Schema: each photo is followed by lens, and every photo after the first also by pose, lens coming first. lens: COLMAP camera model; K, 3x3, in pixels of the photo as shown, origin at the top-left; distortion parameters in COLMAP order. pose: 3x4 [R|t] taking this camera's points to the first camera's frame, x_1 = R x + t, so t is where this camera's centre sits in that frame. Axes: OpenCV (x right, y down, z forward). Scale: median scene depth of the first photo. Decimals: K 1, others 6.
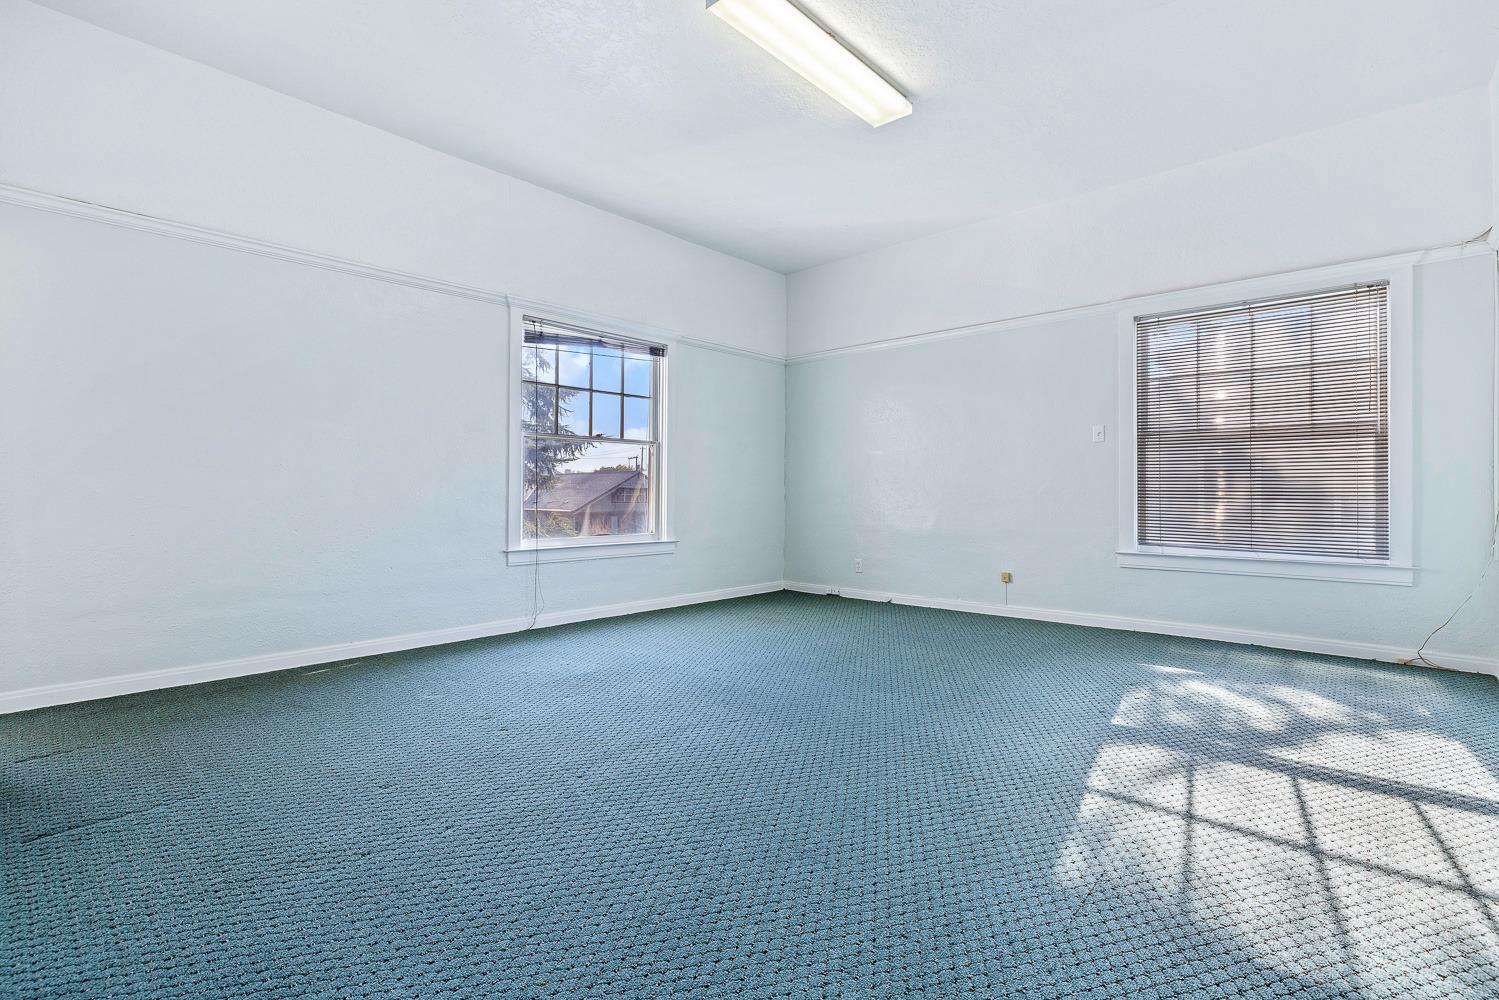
lens RADIAL K [[700.2, 0, 745.9], [0, 700.2, 493.4], [0, 0, 1]] dist [0.004047, 0.002648]
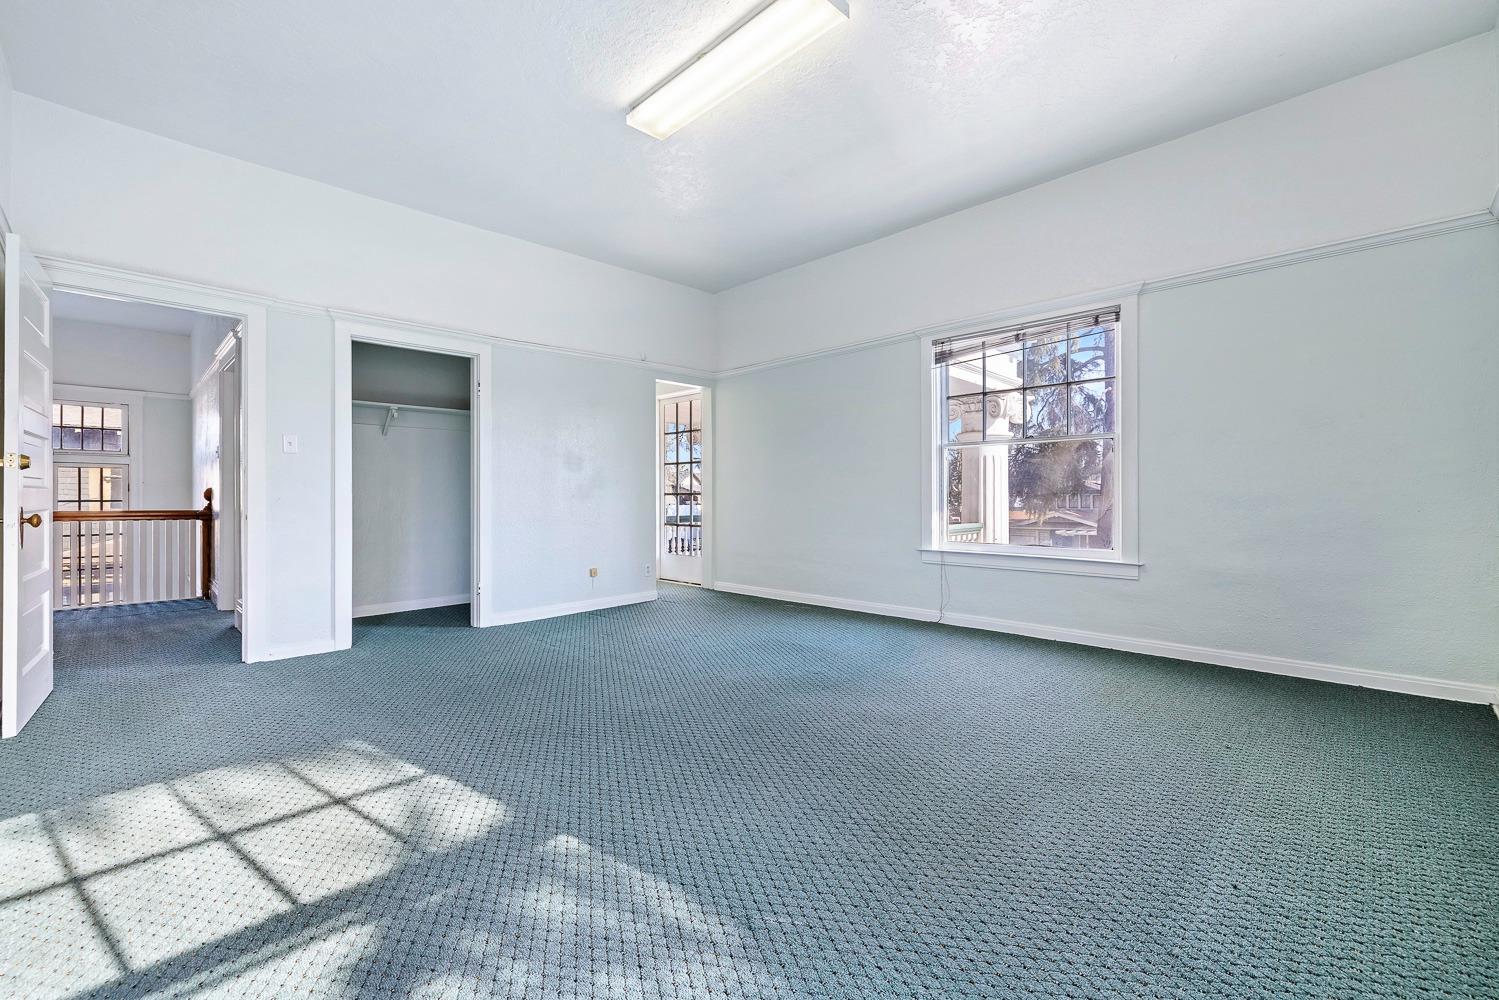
lens RADIAL K [[639.0, 0, 753.5], [0, 639.0, 495.6], [0, 0, 1]] dist [0.001258, 0.000580]
pose [[-0.050698, -0.004592, -0.998703, 1.308878], [0.001900, 0.999987, -0.004694, -0.004237], [0.998712, -0.002136, -0.050689, 1.395160]]
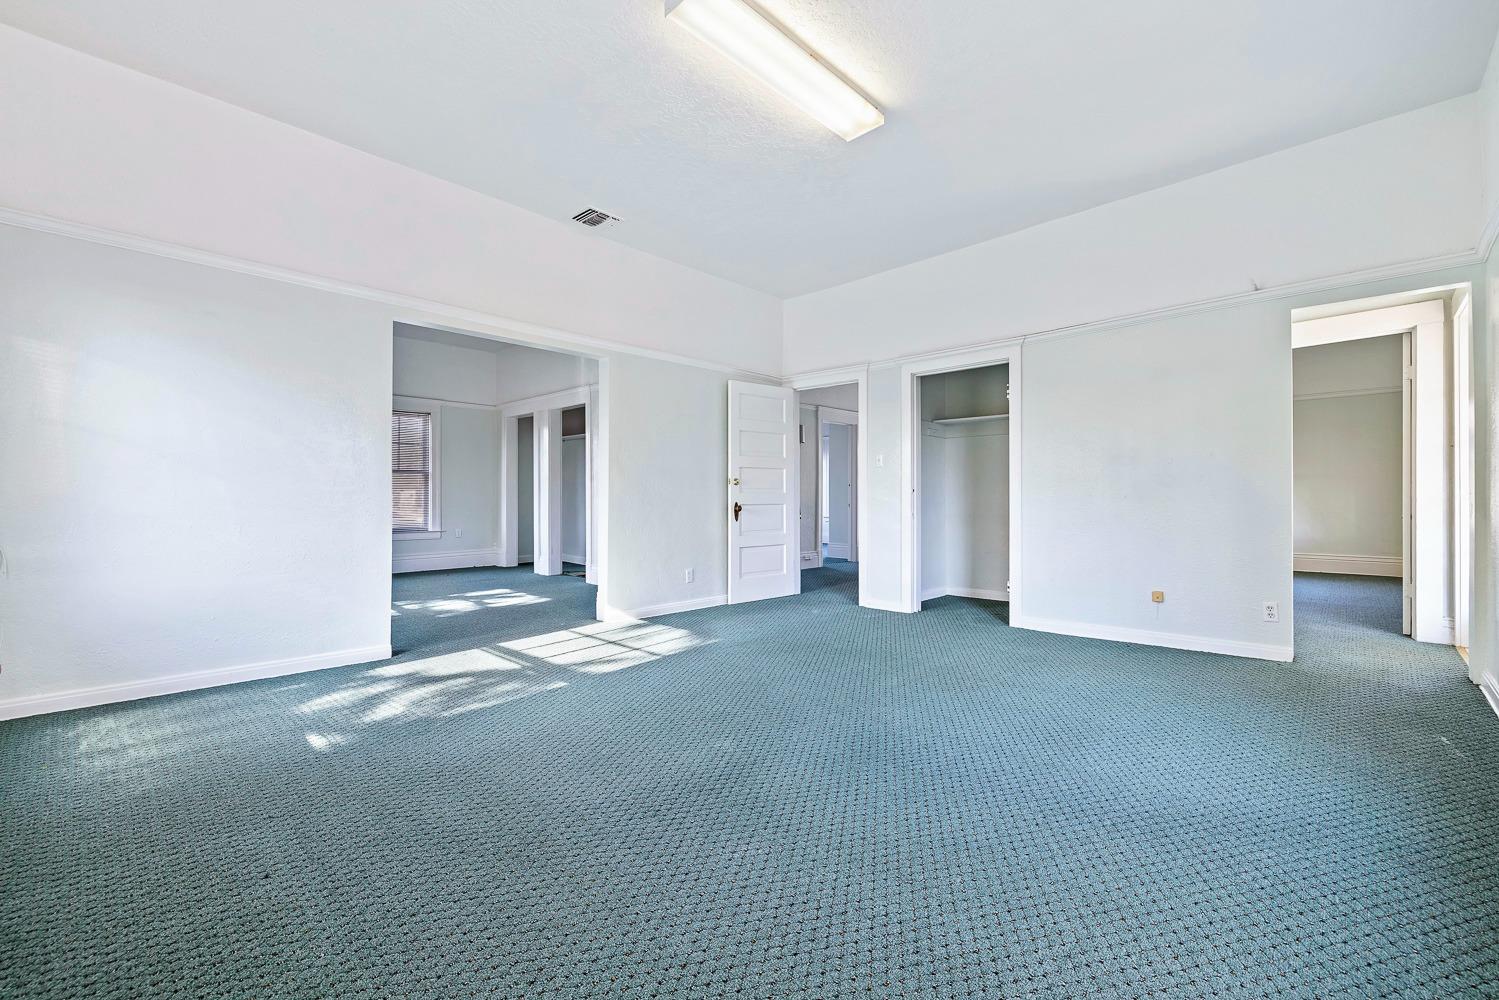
lens RADIAL K [[639.0, 0, 753.2], [0, 639.0, 497.9], [0, 0, 1]] dist [0.001258, 0.000580]
pose [[-0.998596, -0.003126, 0.052872, 0.141023], [-0.003019, 0.999993, 0.002112, -0.012168], [-0.052878, 0.001950, -0.998599, 2.447300]]
